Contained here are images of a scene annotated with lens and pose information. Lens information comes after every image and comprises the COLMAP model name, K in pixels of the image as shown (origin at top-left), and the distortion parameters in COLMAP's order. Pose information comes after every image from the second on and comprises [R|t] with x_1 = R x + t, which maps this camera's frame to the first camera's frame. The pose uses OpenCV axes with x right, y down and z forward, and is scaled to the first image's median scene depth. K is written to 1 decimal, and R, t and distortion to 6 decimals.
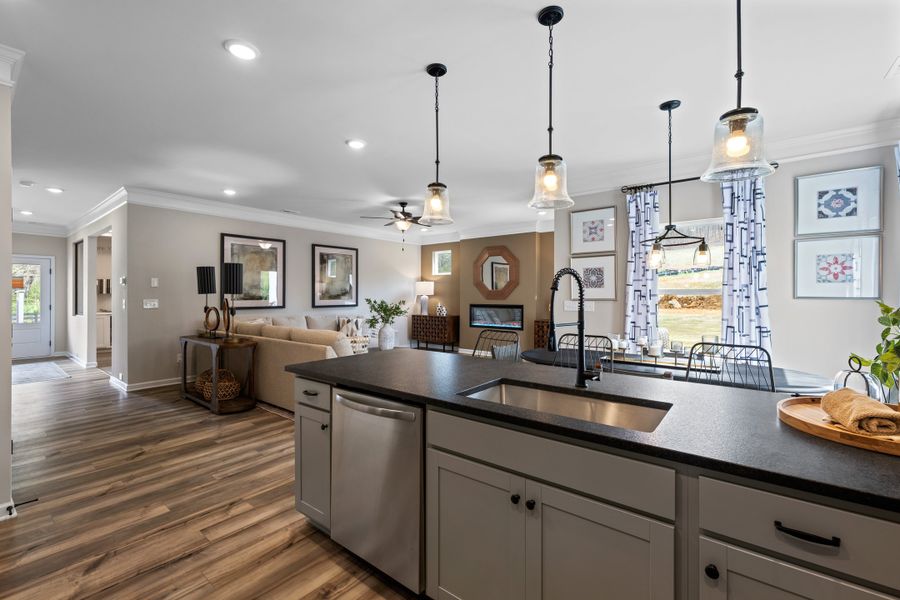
lens RADIAL K [[382.6, 0, 446.2], [0, 382.6, 297.7], [0, 0, 1]] dist [0.001772, 0.000079]
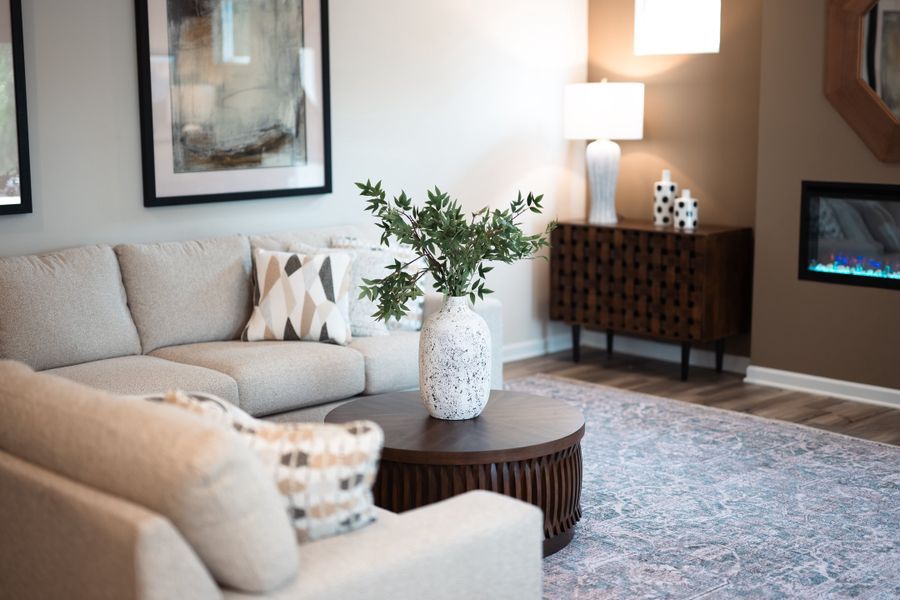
lens RADIAL K [[1307.1, 0, 450.0], [0, 1307.1, 300.0], [0, 0, 1]] dist [0.007228, 0.009745]
pose [[0.989361, 0.014168, -0.144793, -0.039756], [0.006144, 0.990290, 0.138883, -0.027837], [0.145355, -0.138295, 0.979667, 0.209453]]
